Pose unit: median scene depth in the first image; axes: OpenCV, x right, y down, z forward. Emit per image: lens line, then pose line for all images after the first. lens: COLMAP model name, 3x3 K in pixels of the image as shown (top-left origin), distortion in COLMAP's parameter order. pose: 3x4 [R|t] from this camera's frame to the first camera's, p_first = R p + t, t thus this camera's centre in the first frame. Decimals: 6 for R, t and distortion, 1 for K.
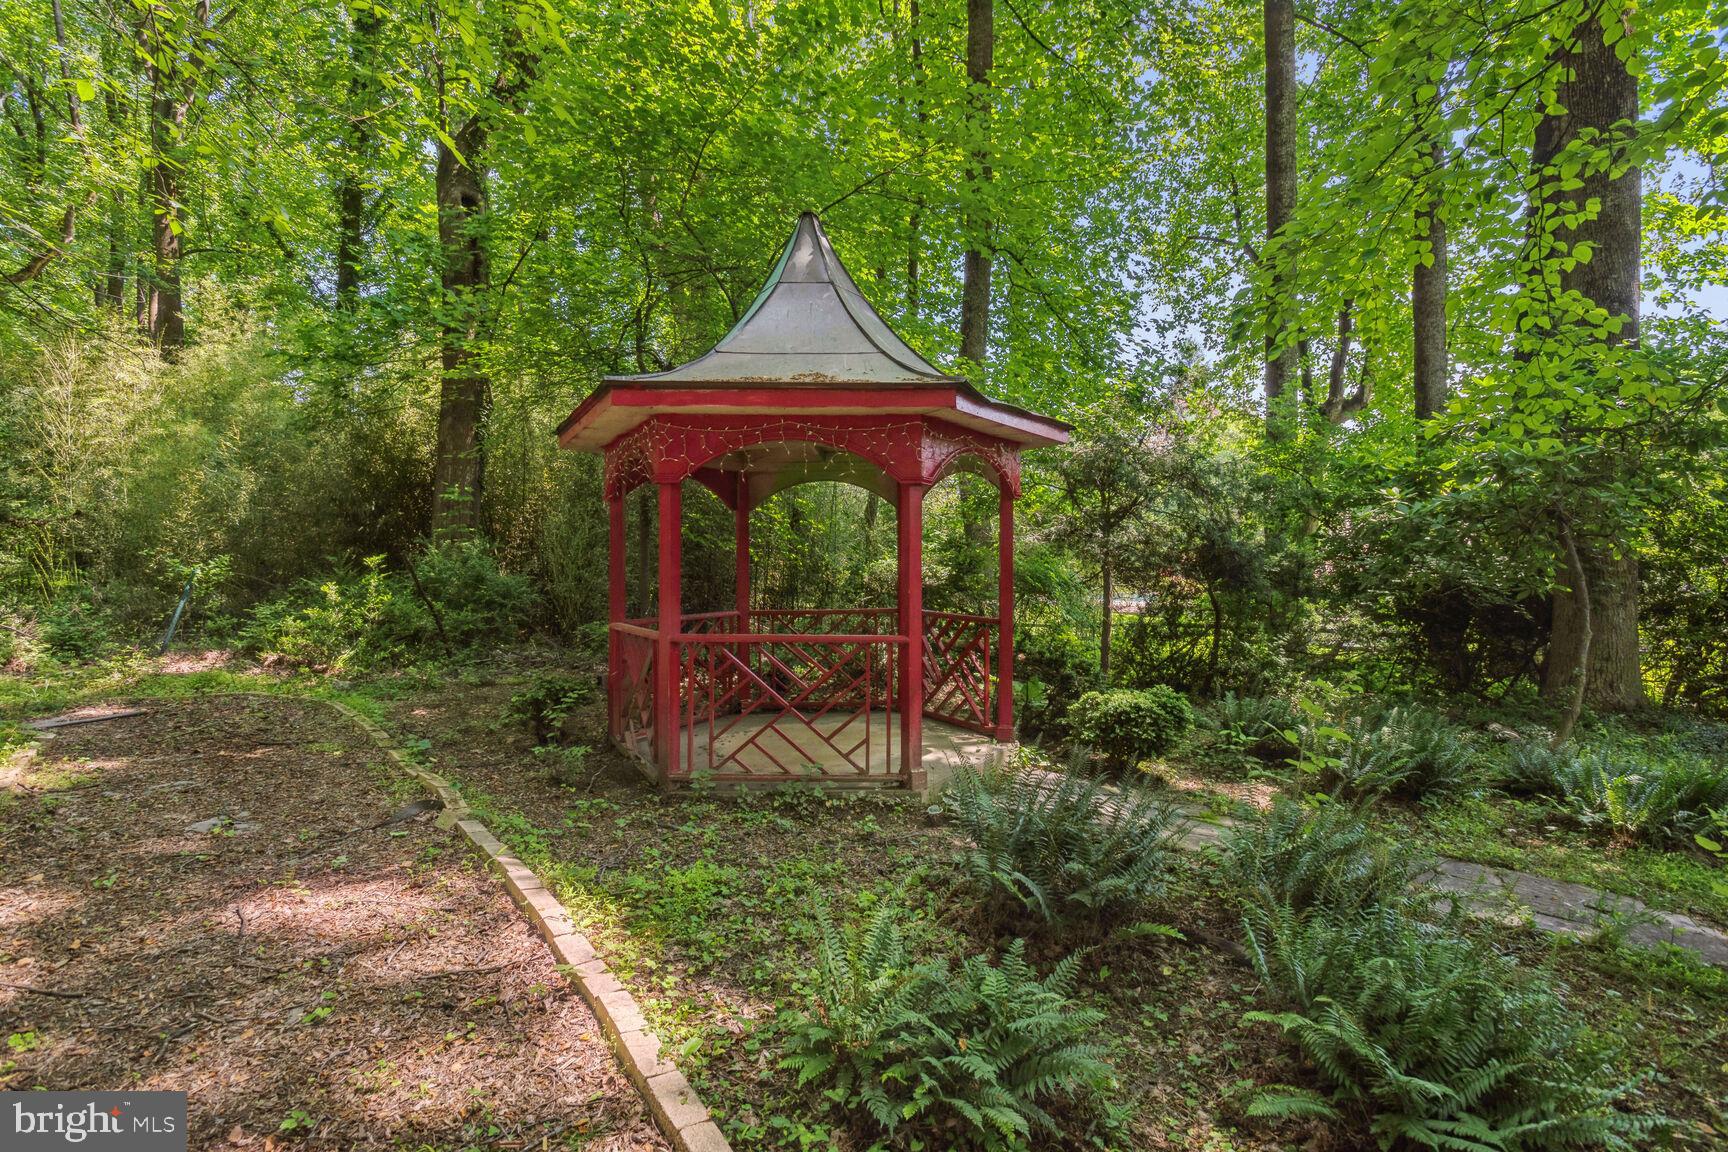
lens RADIAL K [[844.2, 0, 864.0], [0, 844.2, 576.0], [0, 0, 1]] dist [0.001338, 0.000322]
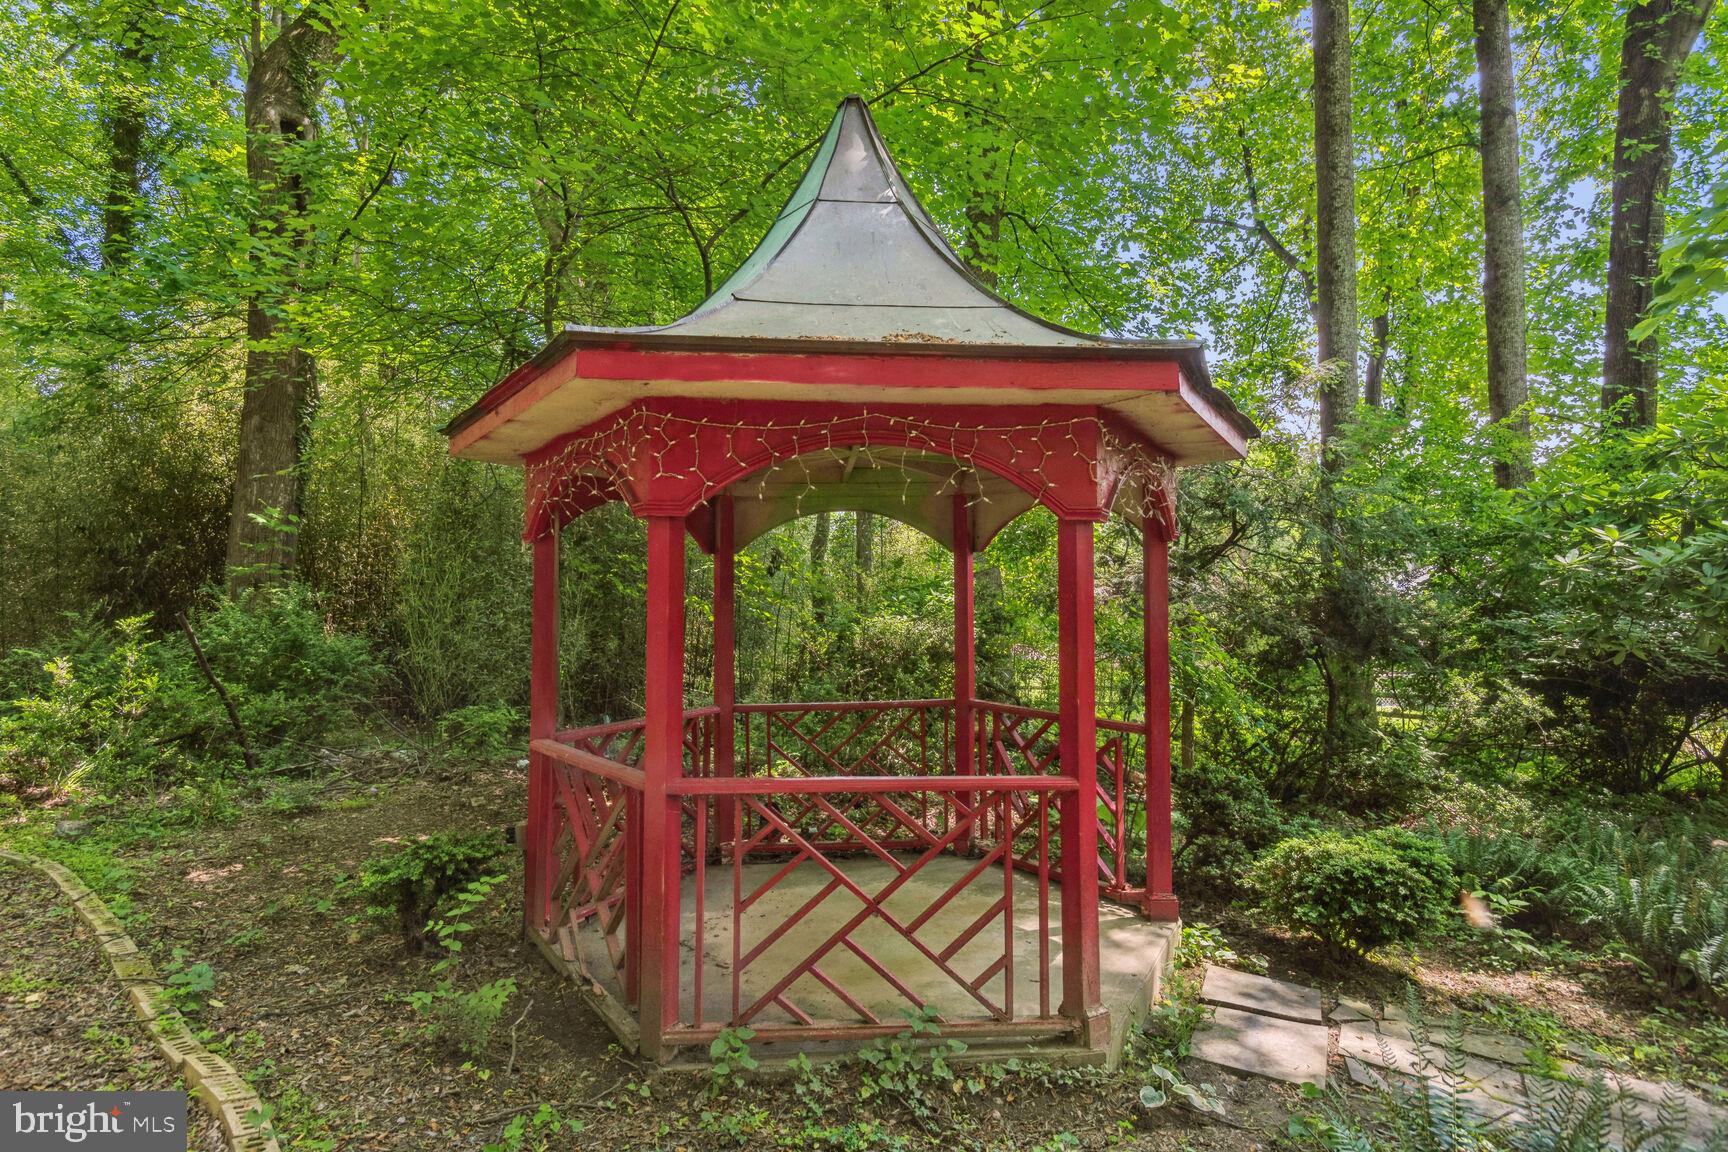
lens RADIAL K [[987.6, 0, 864.0], [0, 987.6, 576.0], [0, 0, 1]] dist [0.003222, -0.000980]
pose [[0.995059, 0.001268, 0.099275, -0.077981], [0.002813, 0.999157, -0.040954, -0.020425], [-0.099243, 0.041031, 0.994217, 0.154282]]
